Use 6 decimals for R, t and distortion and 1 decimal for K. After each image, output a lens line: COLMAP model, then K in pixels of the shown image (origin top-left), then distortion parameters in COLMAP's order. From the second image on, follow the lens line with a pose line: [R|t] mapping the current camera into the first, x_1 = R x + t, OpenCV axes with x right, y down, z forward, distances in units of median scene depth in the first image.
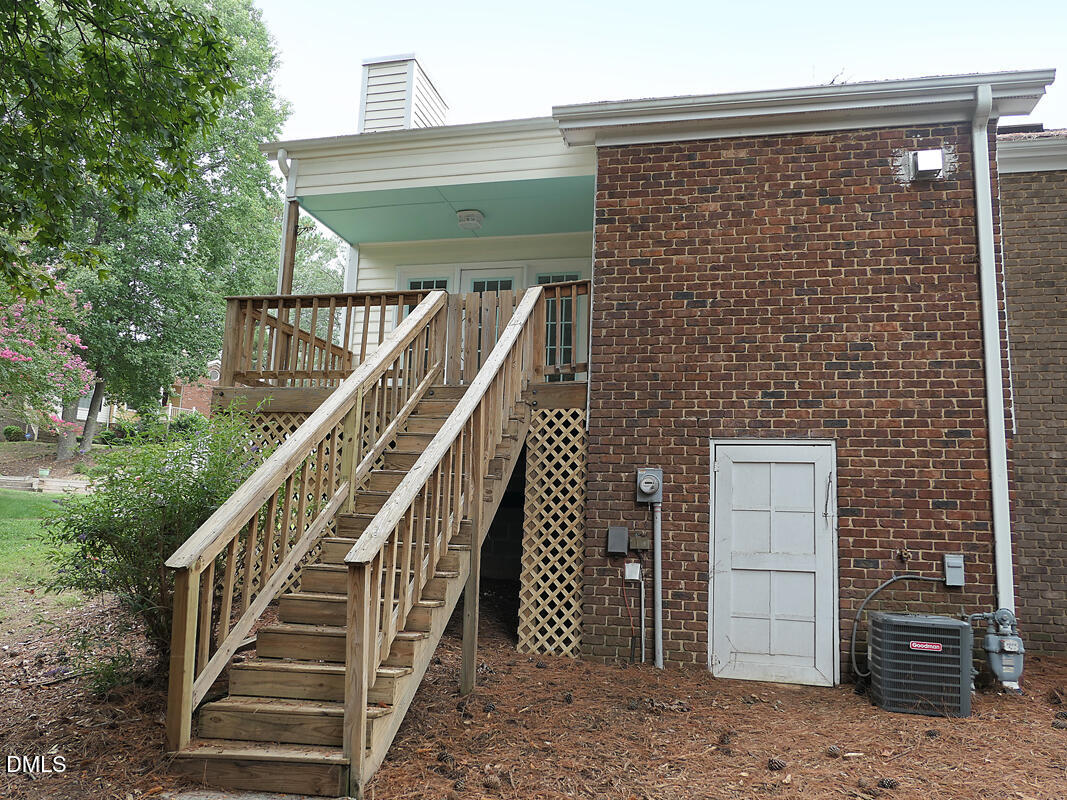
lens RADIAL K [[840.6, 0, 533.5], [0, 840.6, 400.0], [0, 0, 1]] dist [-0.010206, 0.000902]
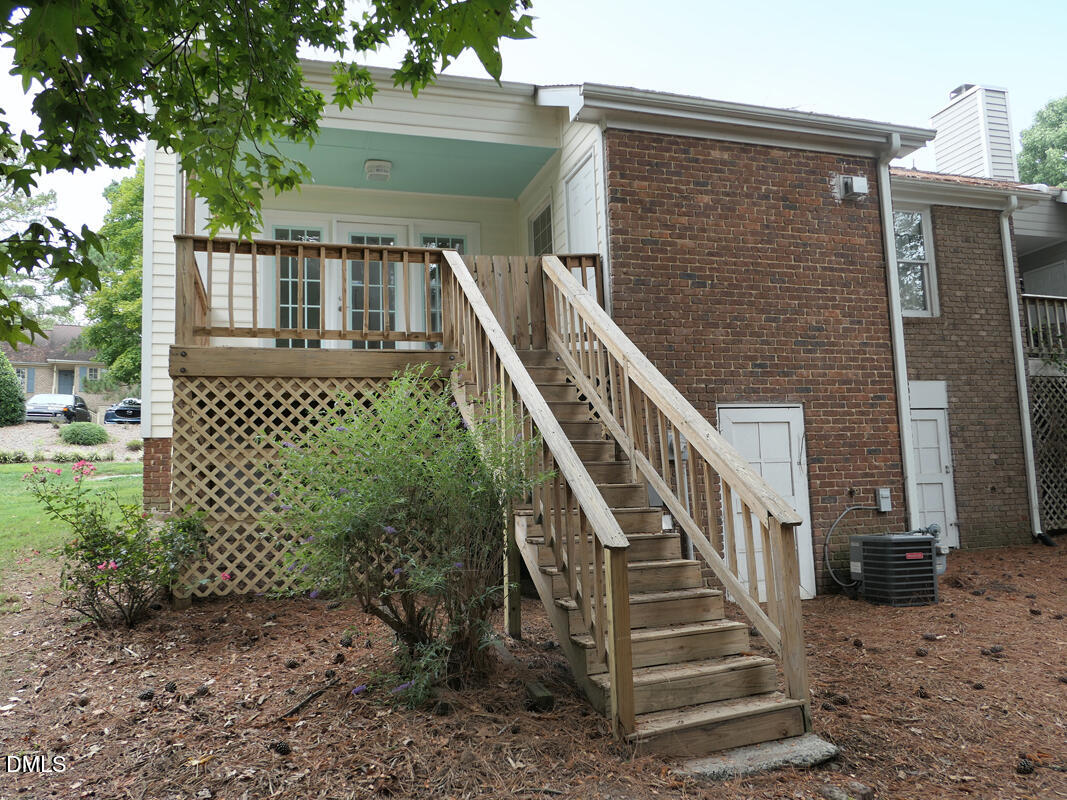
lens RADIAL K [[840.6, 0, 533.5], [0, 840.6, 400.0], [0, 0, 1]] dist [-0.010206, 0.000902]
pose [[0.851591, -0.008189, 0.524143, -0.616825], [-0.016521, 0.998962, 0.042449, -0.002996], [-0.523946, -0.044808, 0.850572, 0.150804]]
